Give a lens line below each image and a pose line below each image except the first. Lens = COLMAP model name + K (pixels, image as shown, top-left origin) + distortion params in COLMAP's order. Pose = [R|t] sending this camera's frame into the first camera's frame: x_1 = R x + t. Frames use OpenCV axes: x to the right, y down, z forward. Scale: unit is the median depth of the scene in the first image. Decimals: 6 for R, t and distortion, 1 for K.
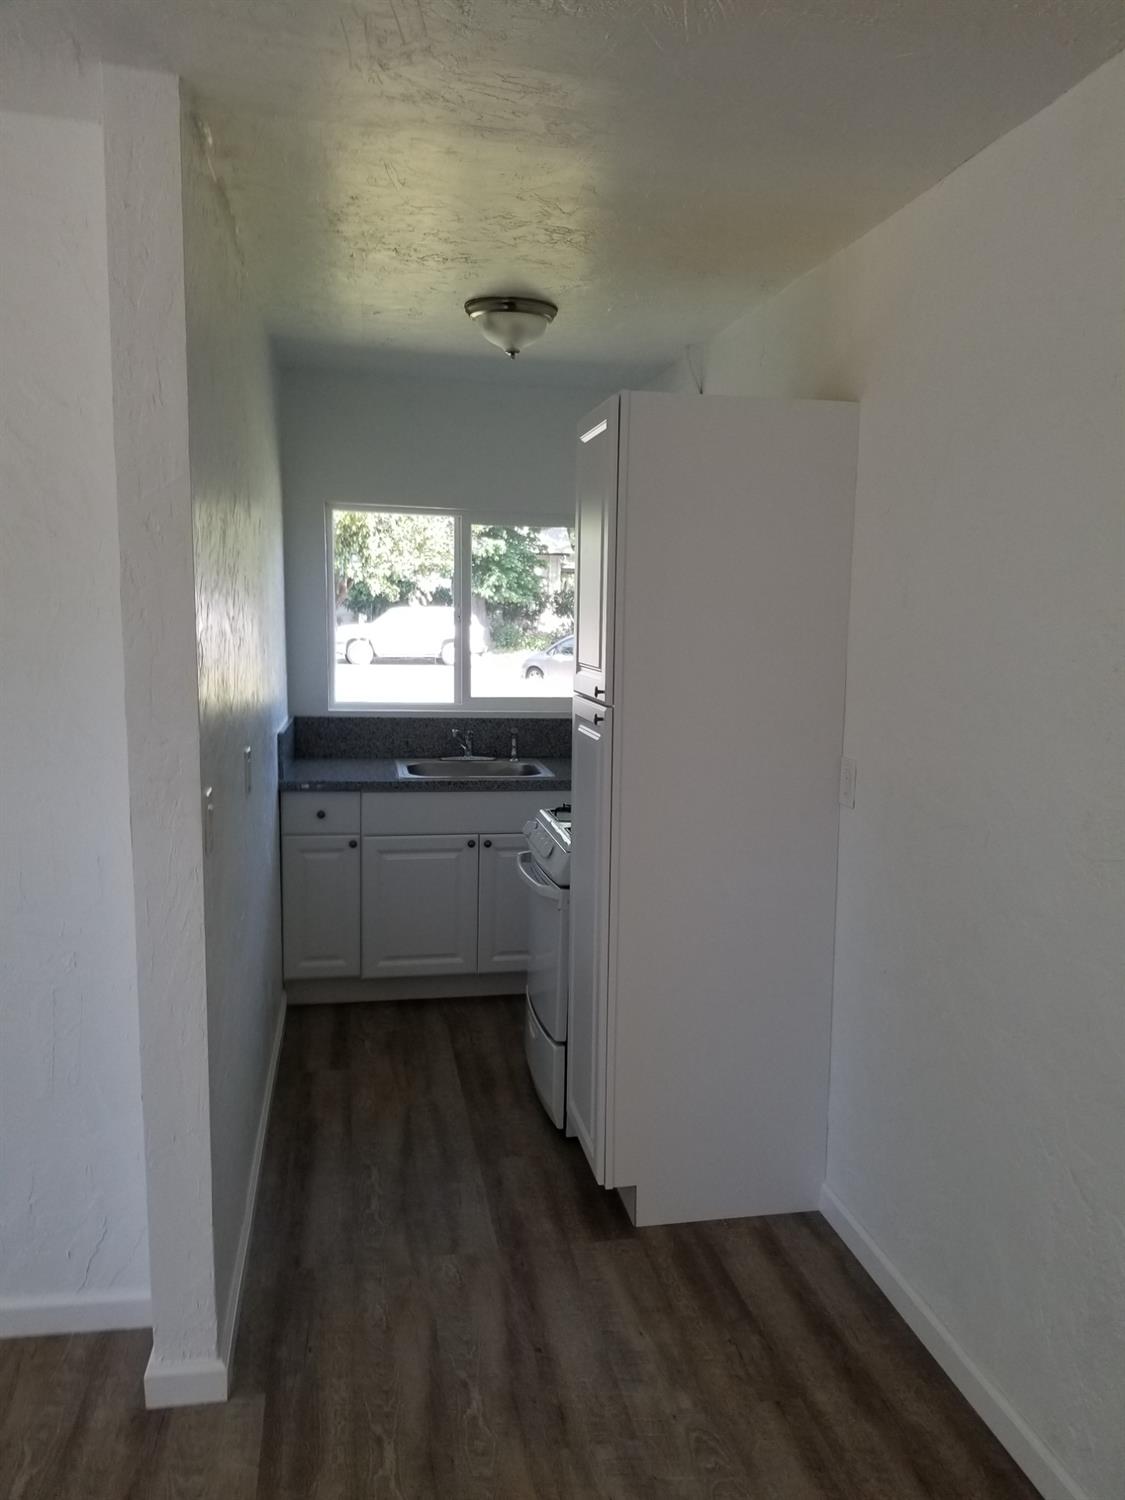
lens RADIAL K [[1176.8, 0, 594.6], [0, 1176.8, 762.4], [0, 0, 1]] dist [0.055956, -0.090661]
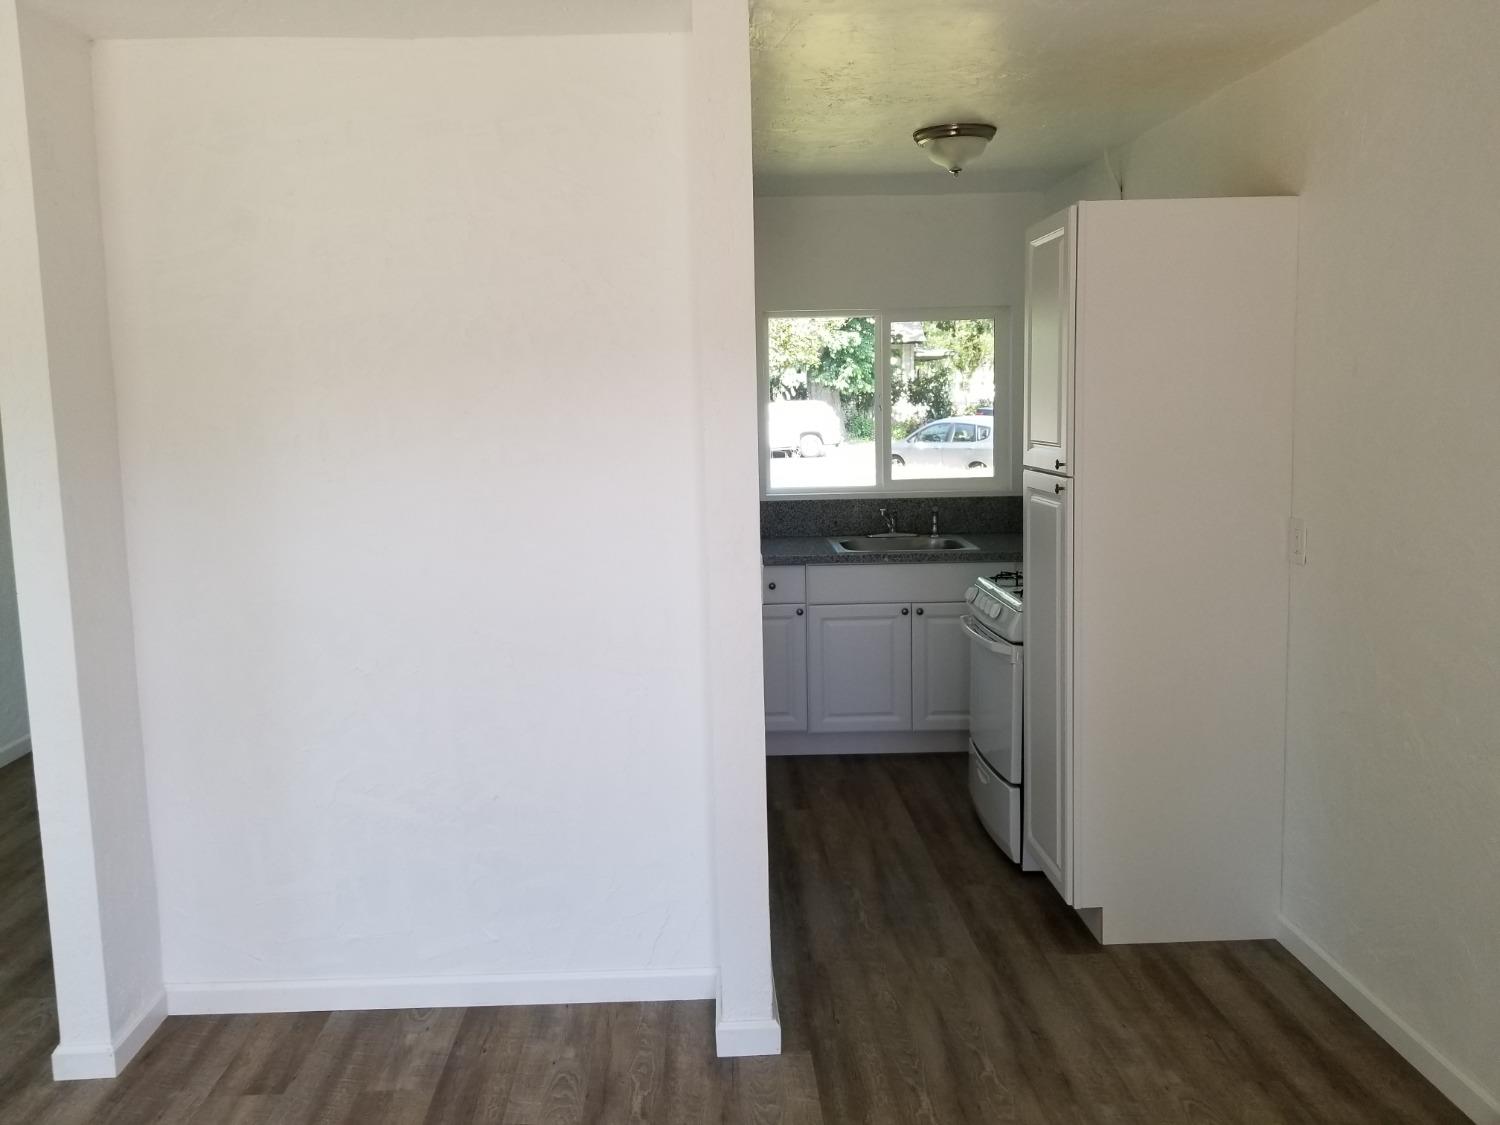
lens RADIAL K [[1176.8, 0, 725.2], [0, 1176.8, 532.9], [0, 0, 1]] dist [0.055956, -0.090661]
pose [[0.982802, -0.025809, -0.182851, -0.067710], [0.022532, 0.999547, -0.019976, 0.013343], [0.183283, 0.015512, 0.982938, -0.114346]]
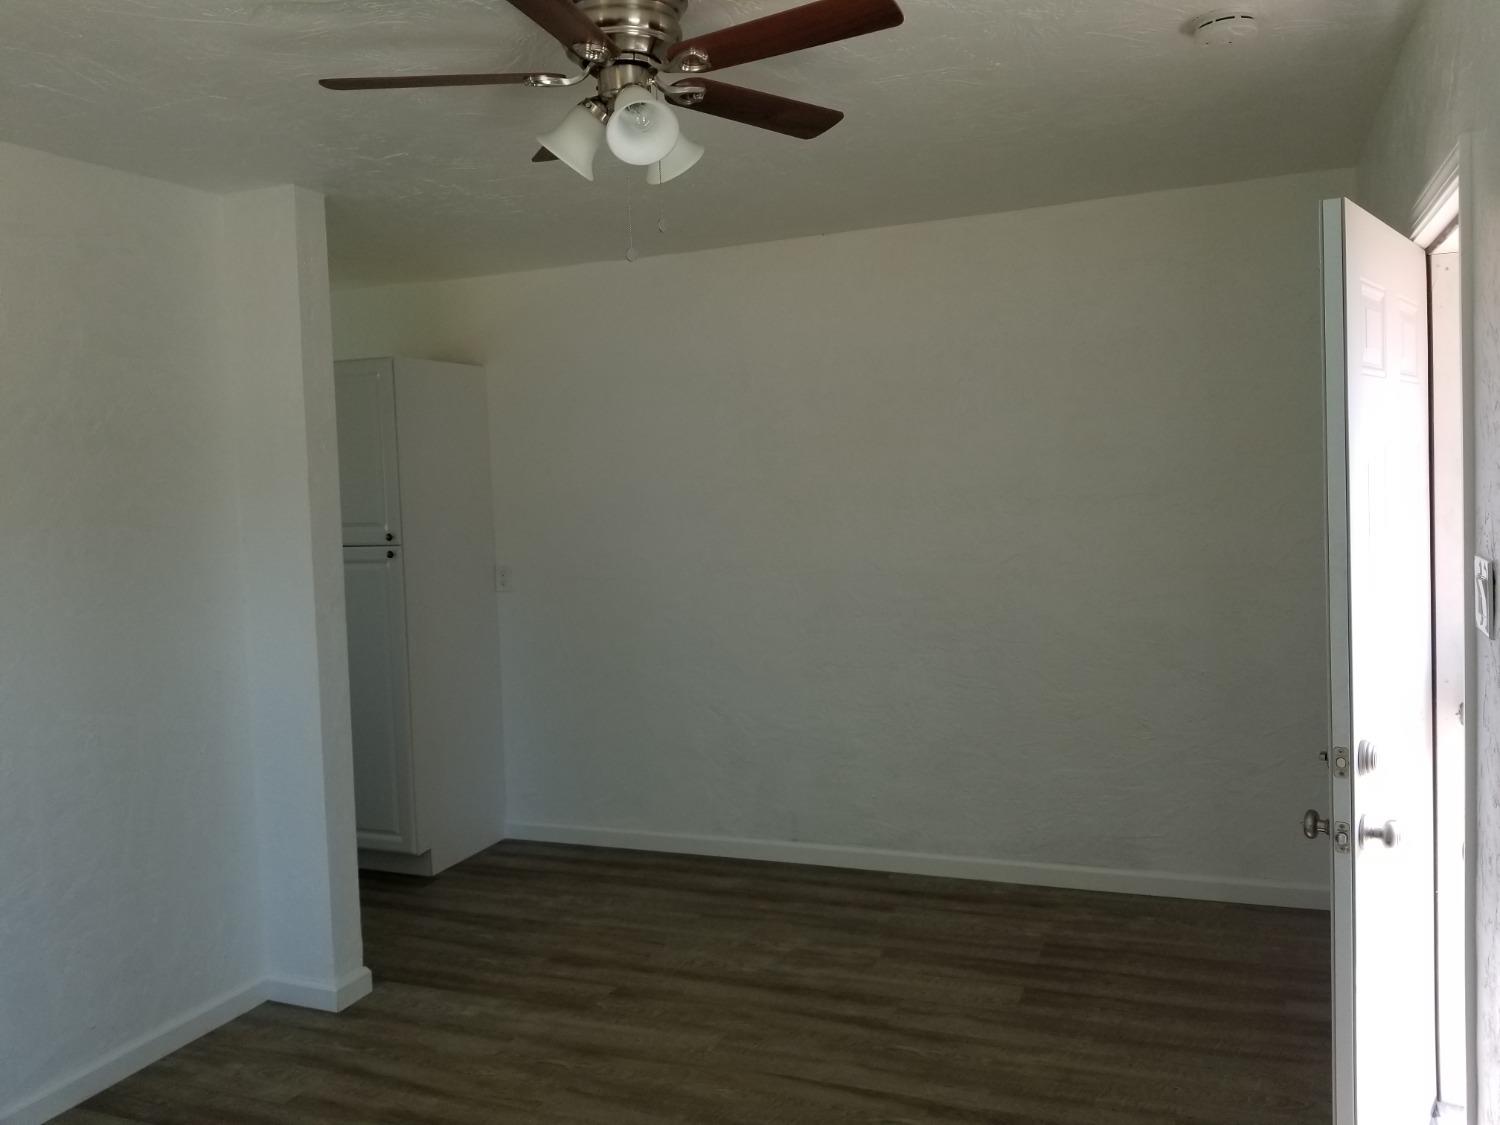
lens RADIAL K [[1176.8, 0, 752.1], [0, 1176.8, 555.3], [0, 0, 1]] dist [0.055956, -0.090661]
pose [[0.563996, -0.101347, 0.819535, -0.662589], [0.159445, 0.987130, 0.012344, 0.013638], [-0.810238, 0.123709, 0.572896, -0.203440]]
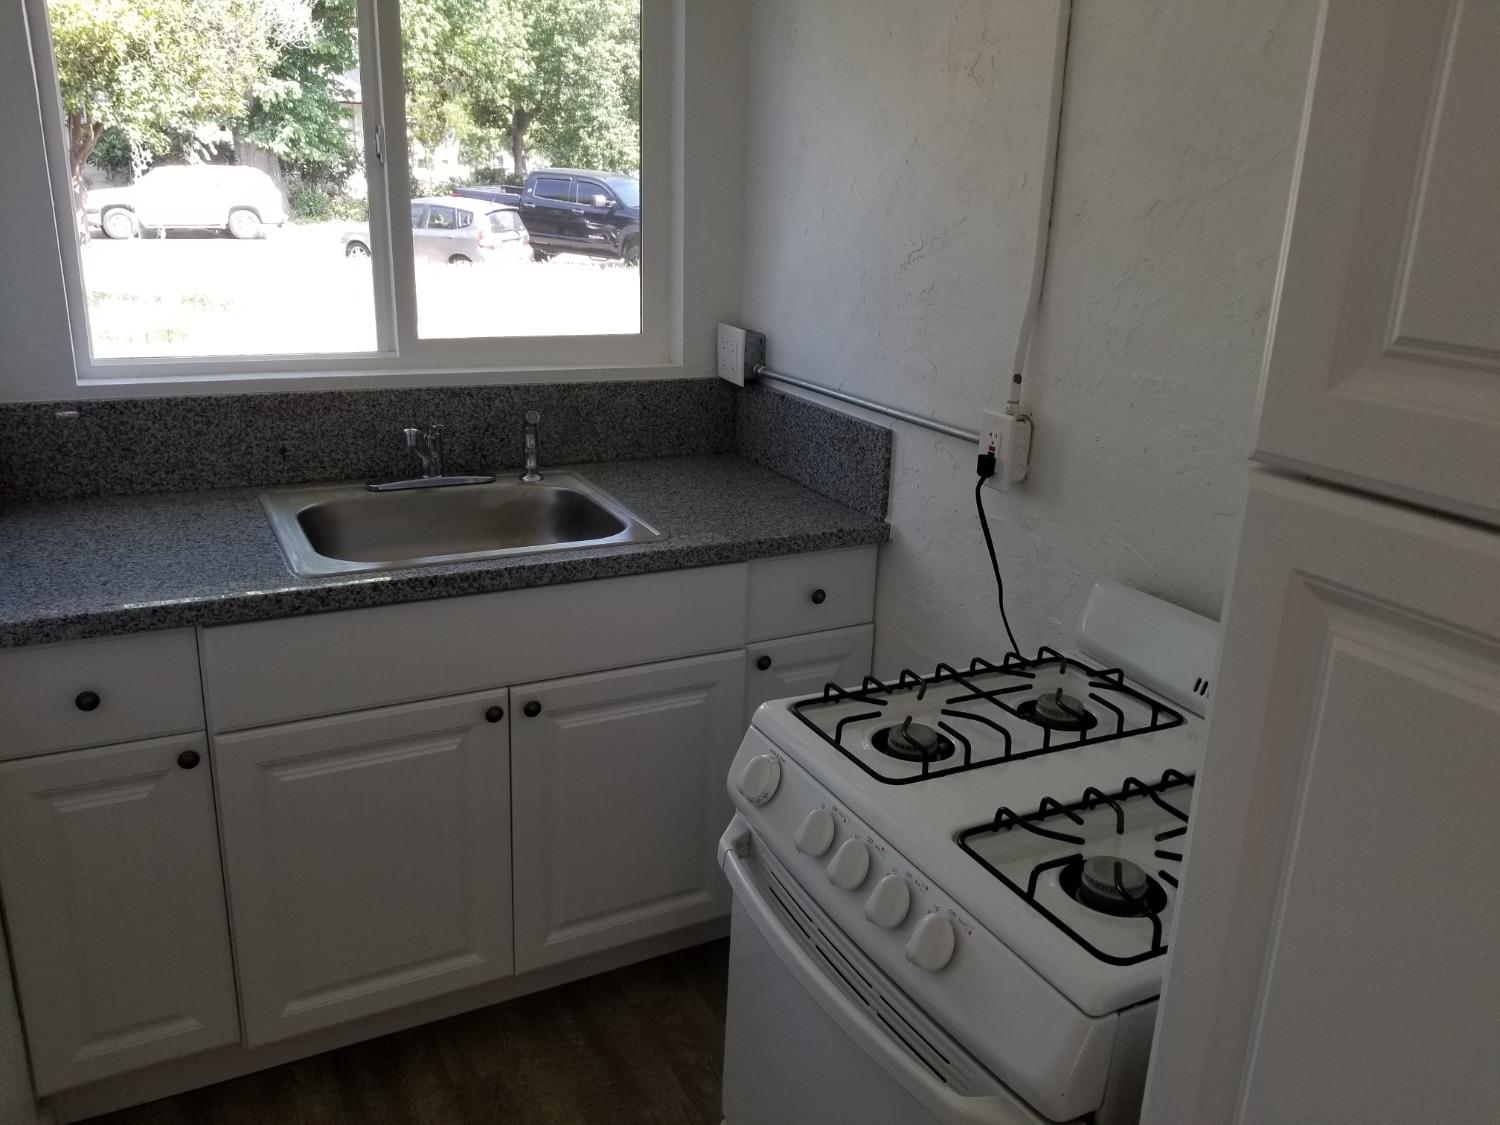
lens RADIAL K [[1176.8, 0, 756.0], [0, 1176.8, 552.8], [0, 0, 1]] dist [0.055956, -0.090661]
pose [[0.960670, -0.073100, 0.267898, -0.125256], [0.024243, 0.983124, 0.181328, -0.063265], [-0.276632, -0.167702, 0.946230, 0.591131]]
